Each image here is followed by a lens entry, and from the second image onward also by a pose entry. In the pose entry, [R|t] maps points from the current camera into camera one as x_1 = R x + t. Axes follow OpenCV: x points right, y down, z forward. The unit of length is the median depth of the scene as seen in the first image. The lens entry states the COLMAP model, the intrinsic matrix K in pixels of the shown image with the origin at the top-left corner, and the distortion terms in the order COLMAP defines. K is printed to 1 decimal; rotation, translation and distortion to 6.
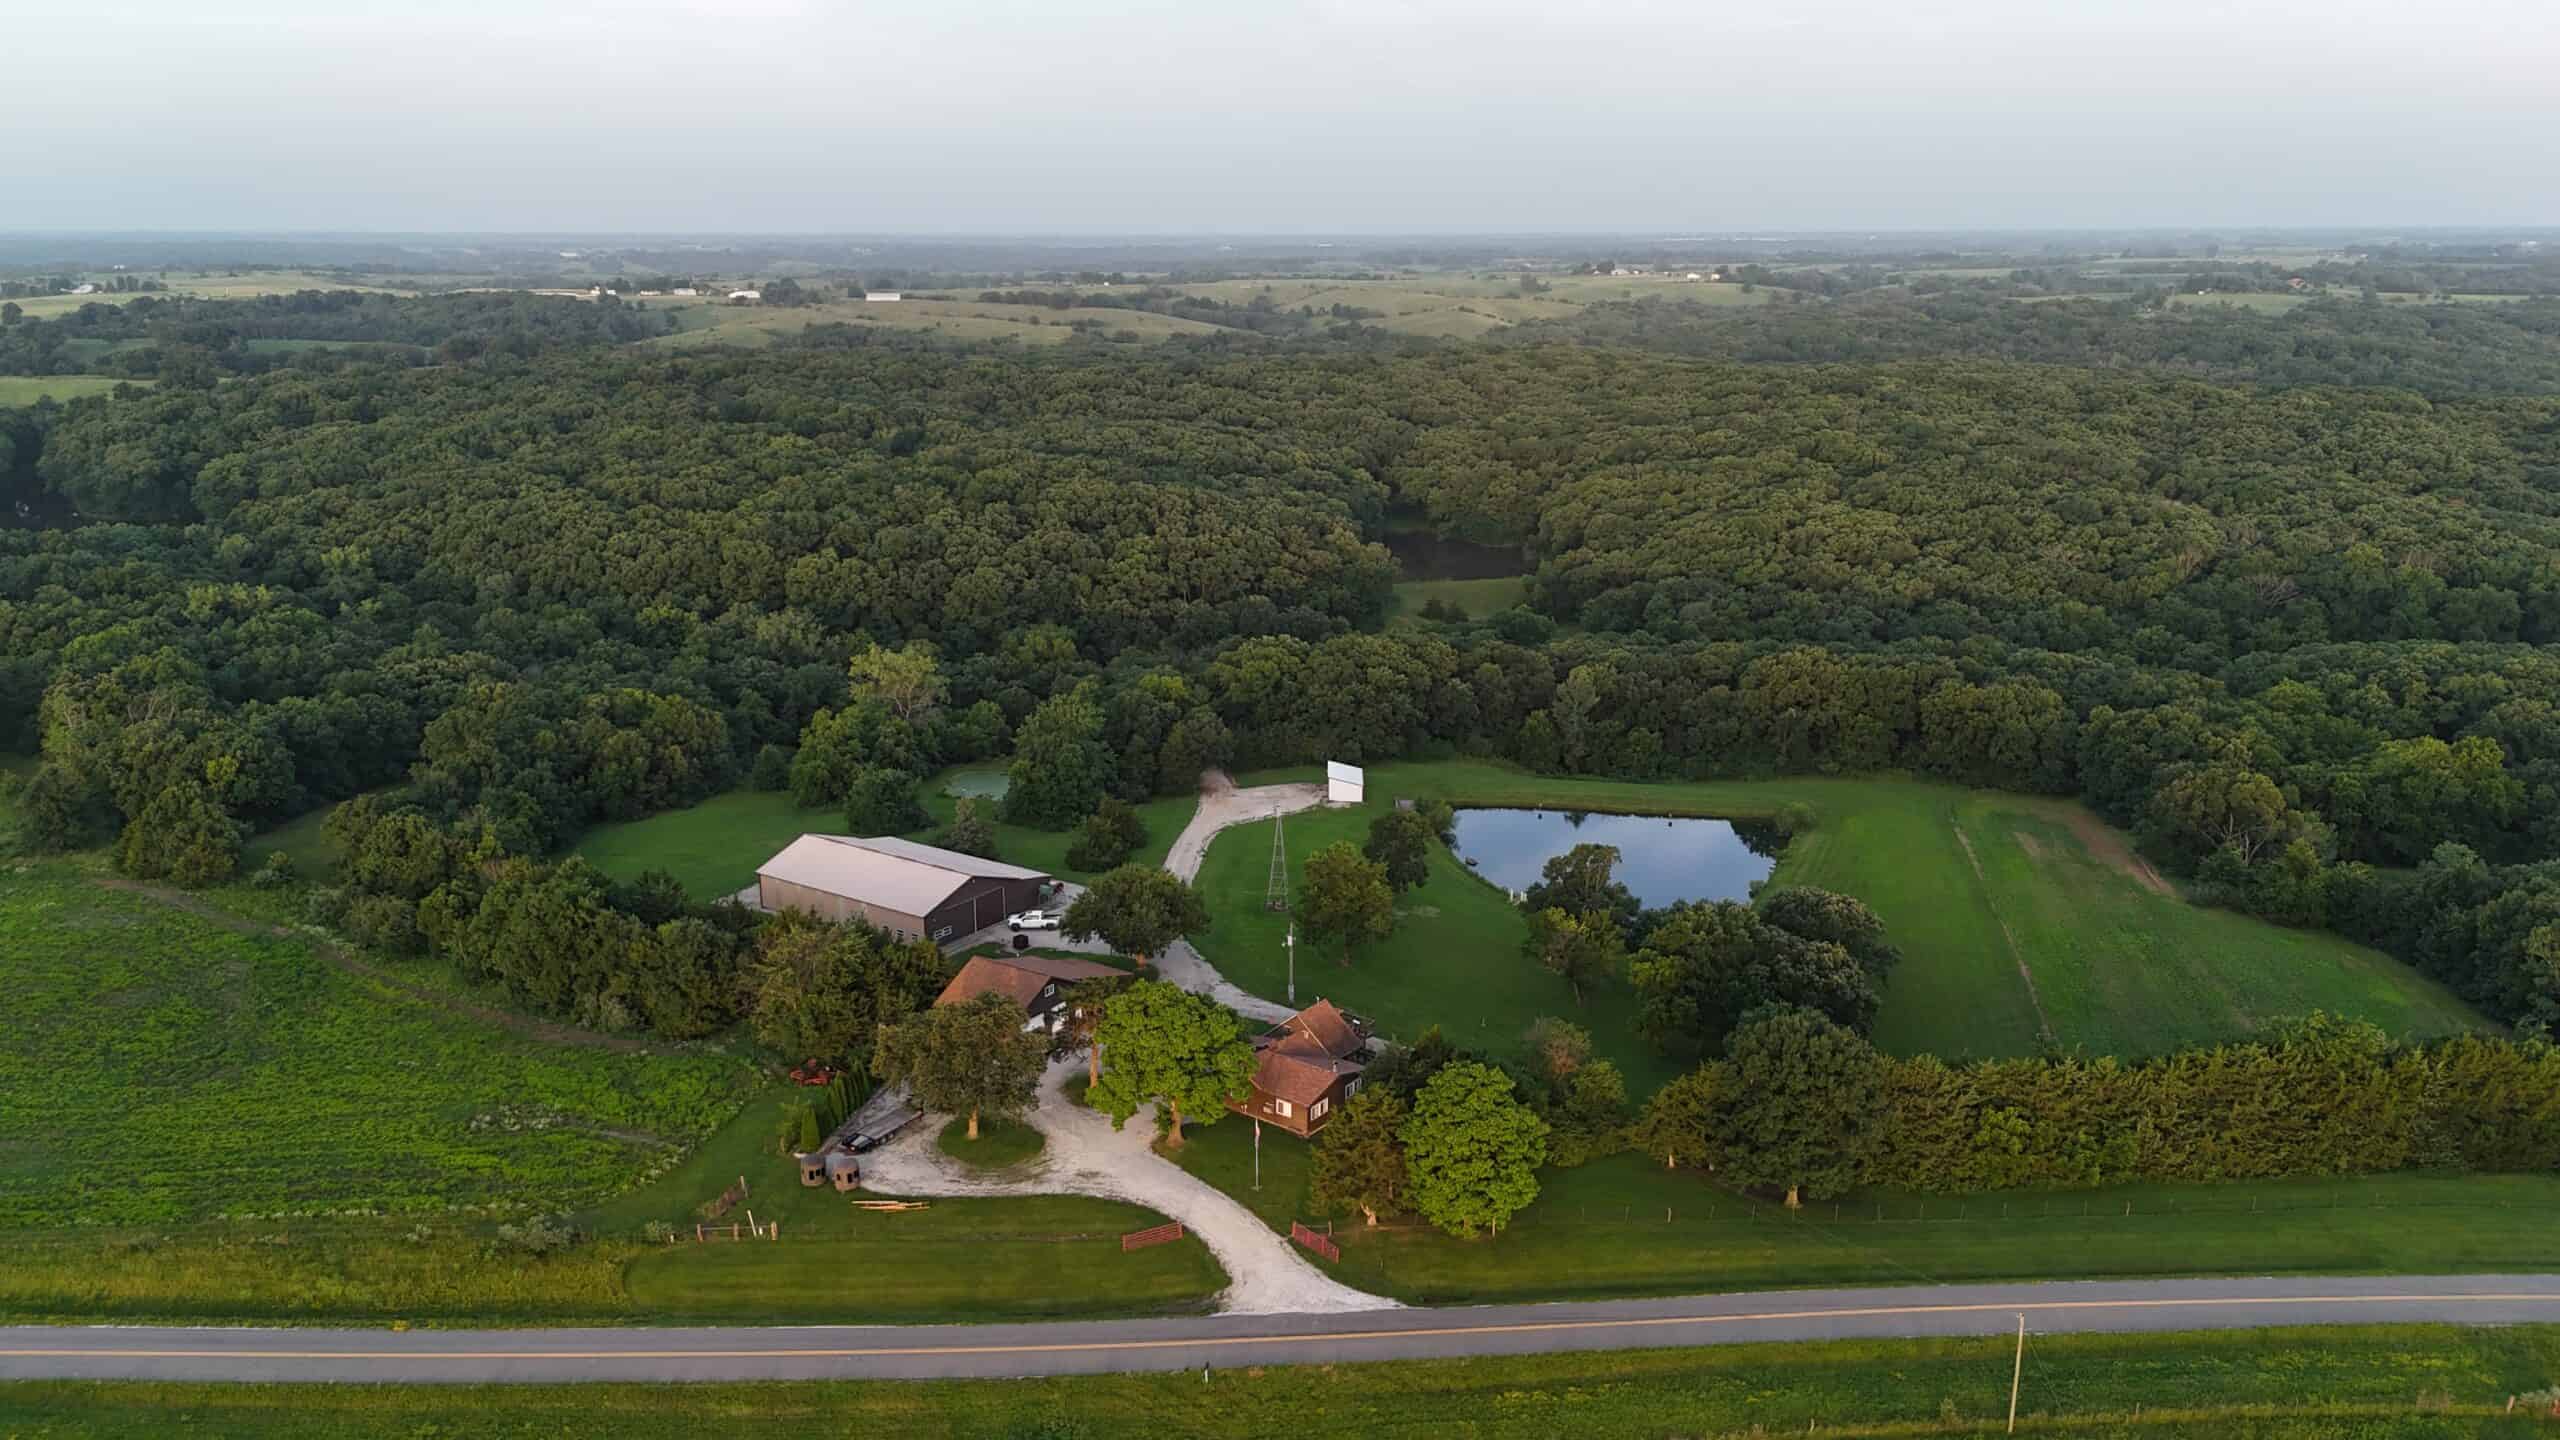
lens RADIAL K [[1877.0, 0, 1274.5], [0, 1877.0, 722.9], [0, 0, 1]] dist [0.087703, -0.090879]
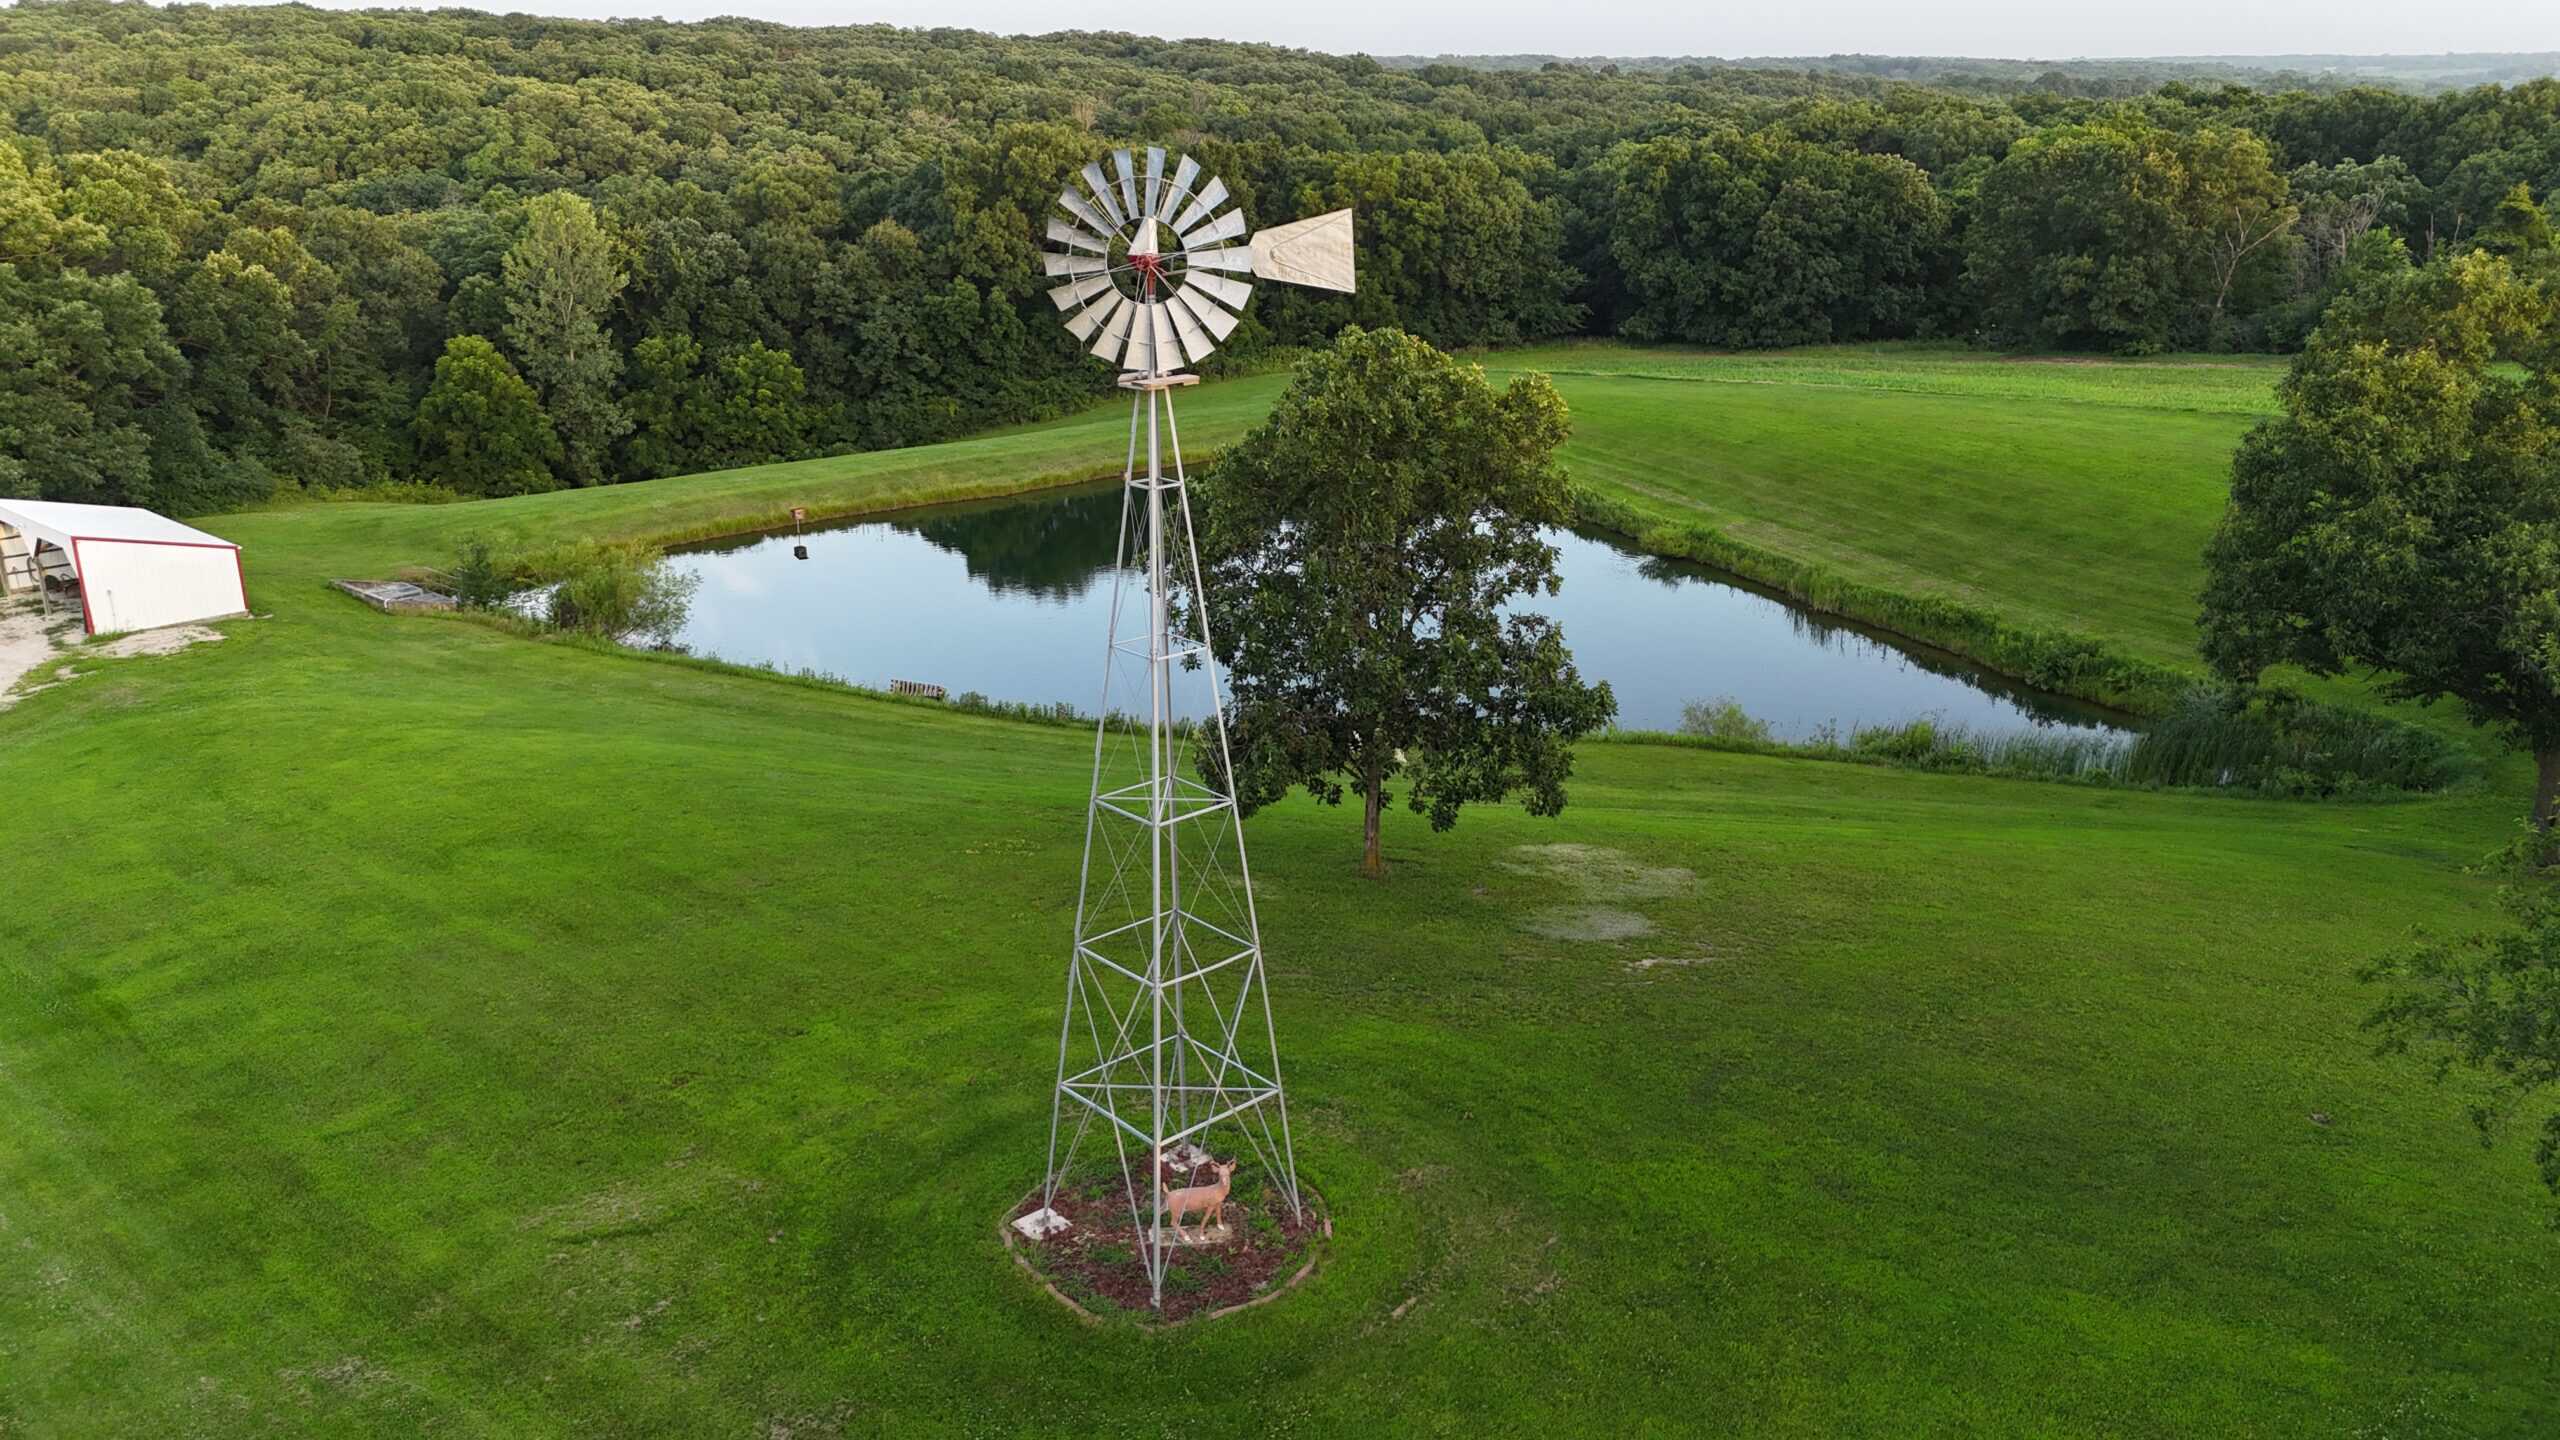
lens RADIAL K [[1883.9, 0, 1280.0], [0, 1883.9, 720.0], [0, 0, 1]] dist [0.074433, -0.070742]
pose [[0.637161, -0.248618, 0.729531, -0.051148], [0.192631, 0.967873, 0.161602, 0.039052], [-0.746270, 0.037564, 0.664582, 0.685299]]
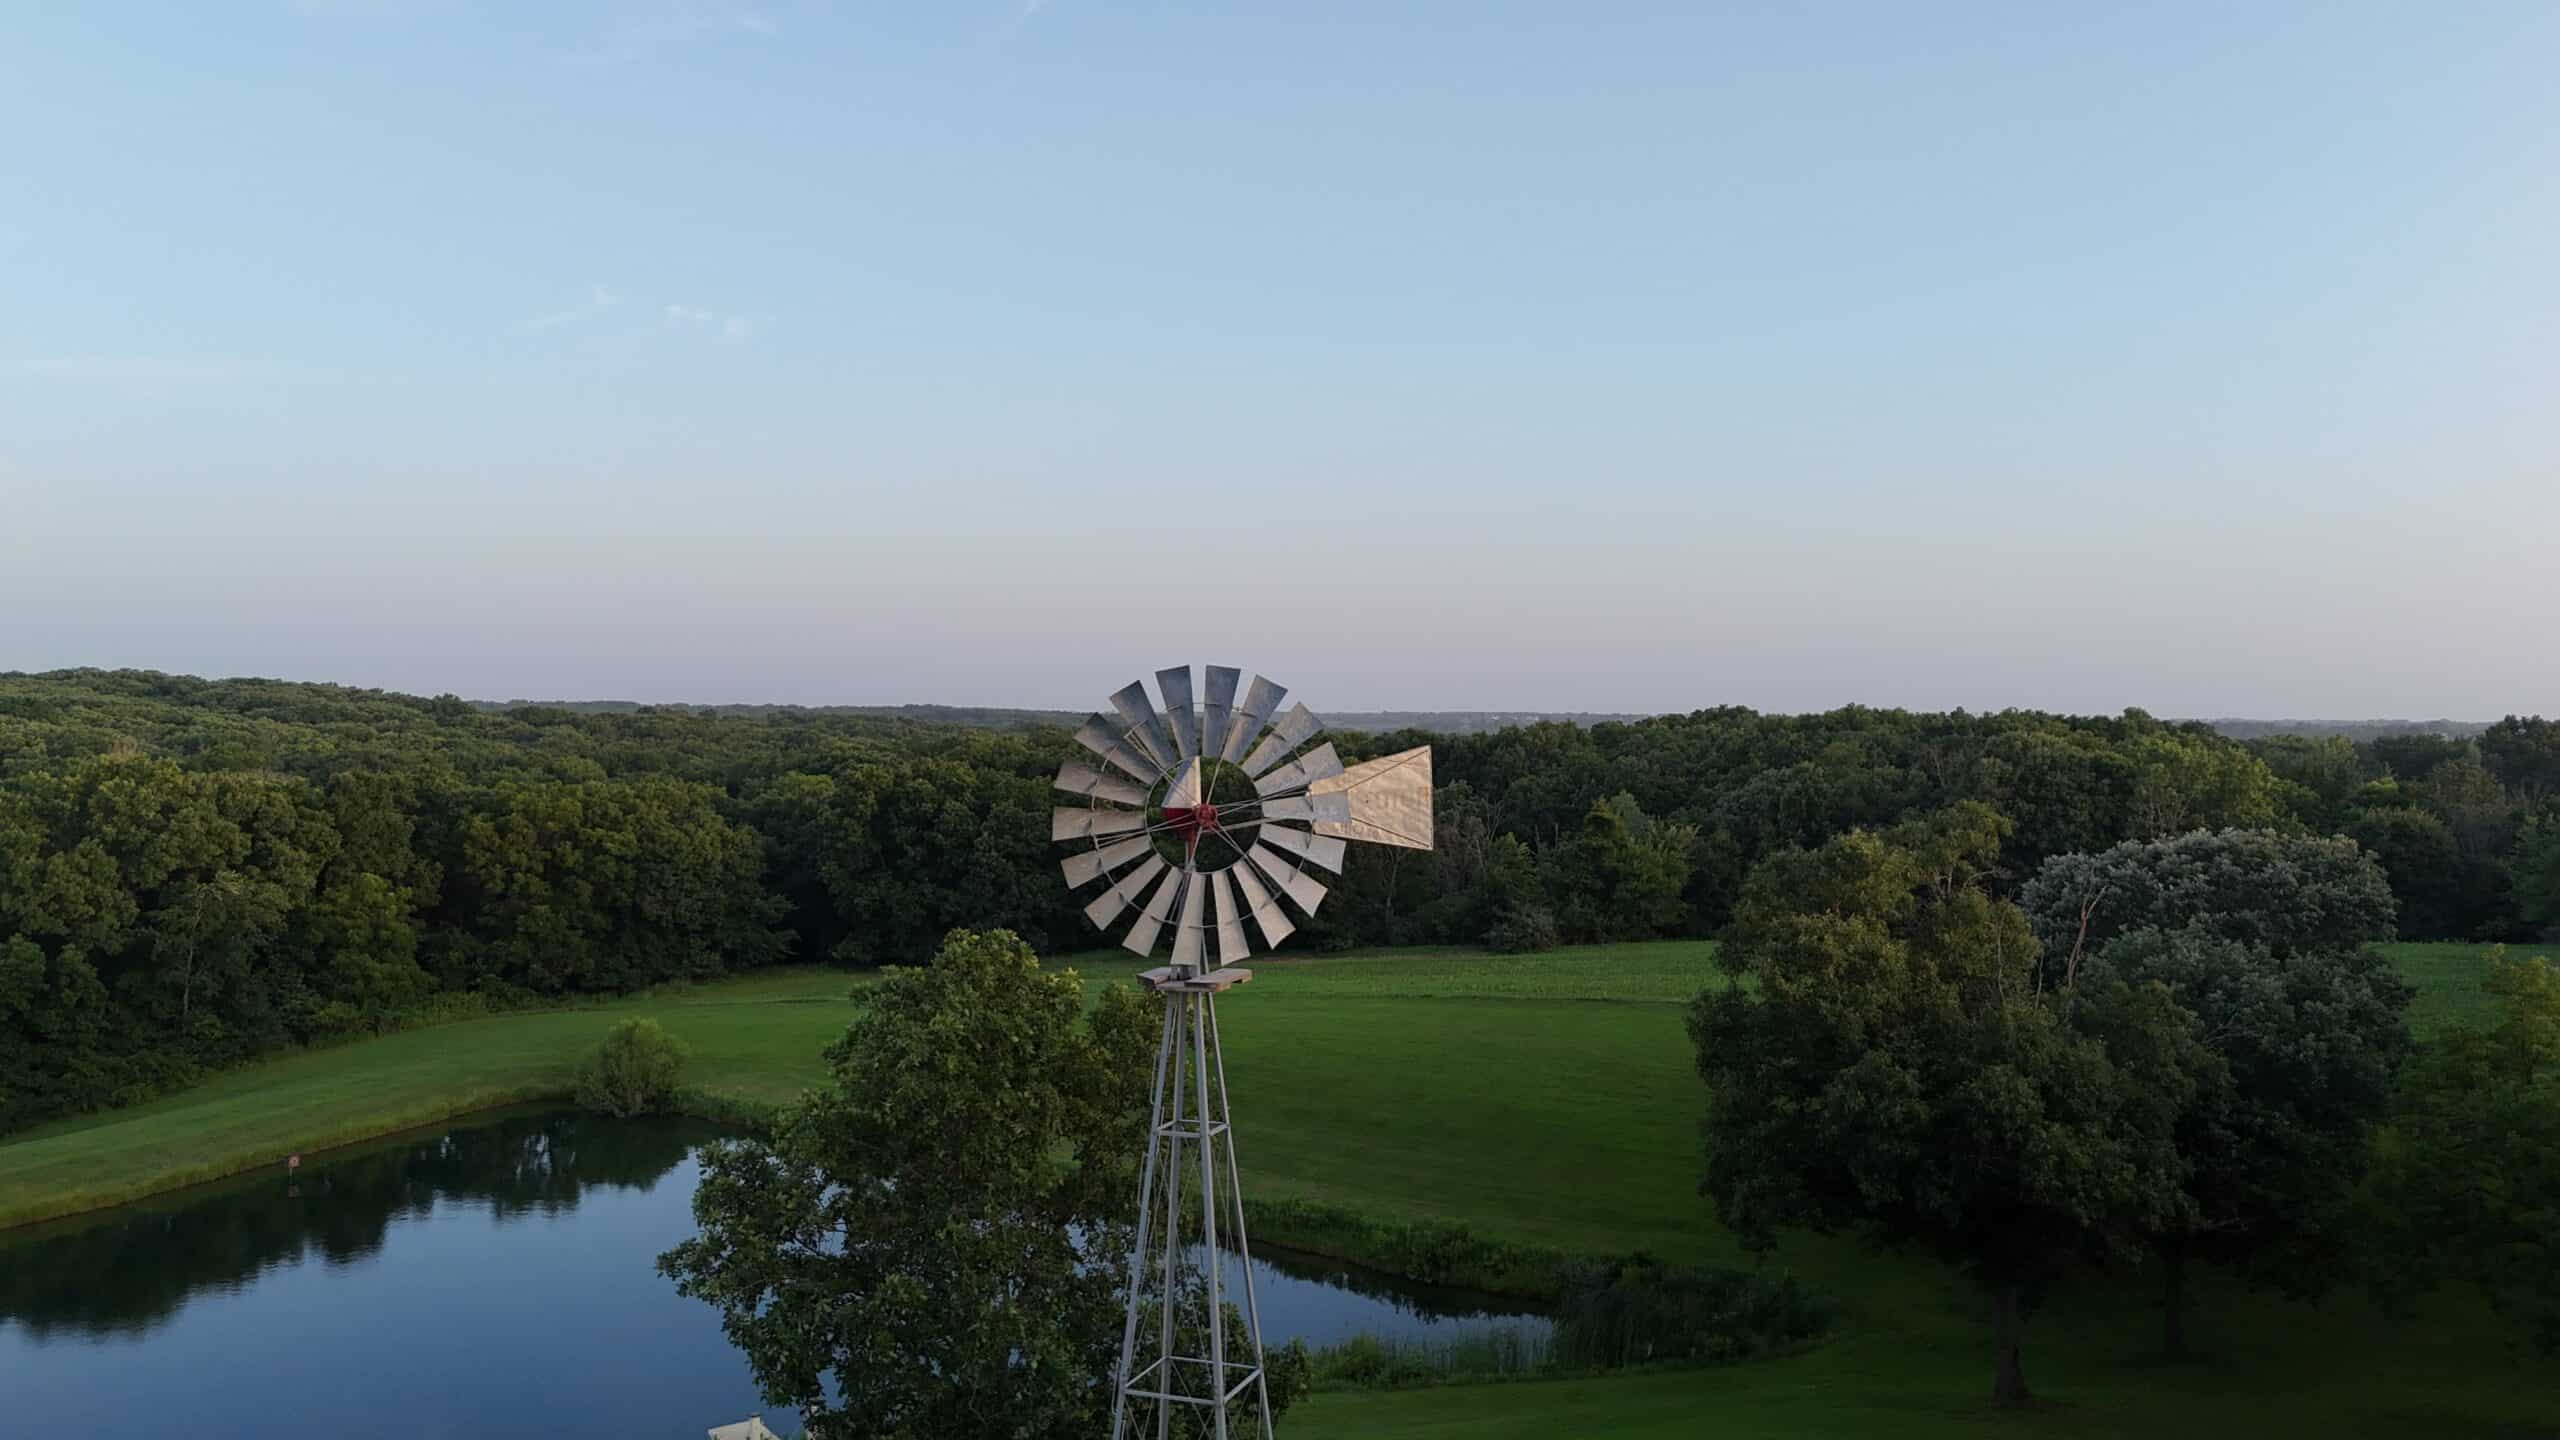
lens RADIAL K [[1883.9, 0, 1280.0], [0, 1883.9, 720.0], [0, 0, 1]] dist [0.074433, -0.070742]
pose [[0.222809, 0.001057, 0.974861, -0.047392], [0.240618, 0.969000, -0.056045, 0.033920], [-0.944700, 0.247057, 0.215648, 0.721151]]
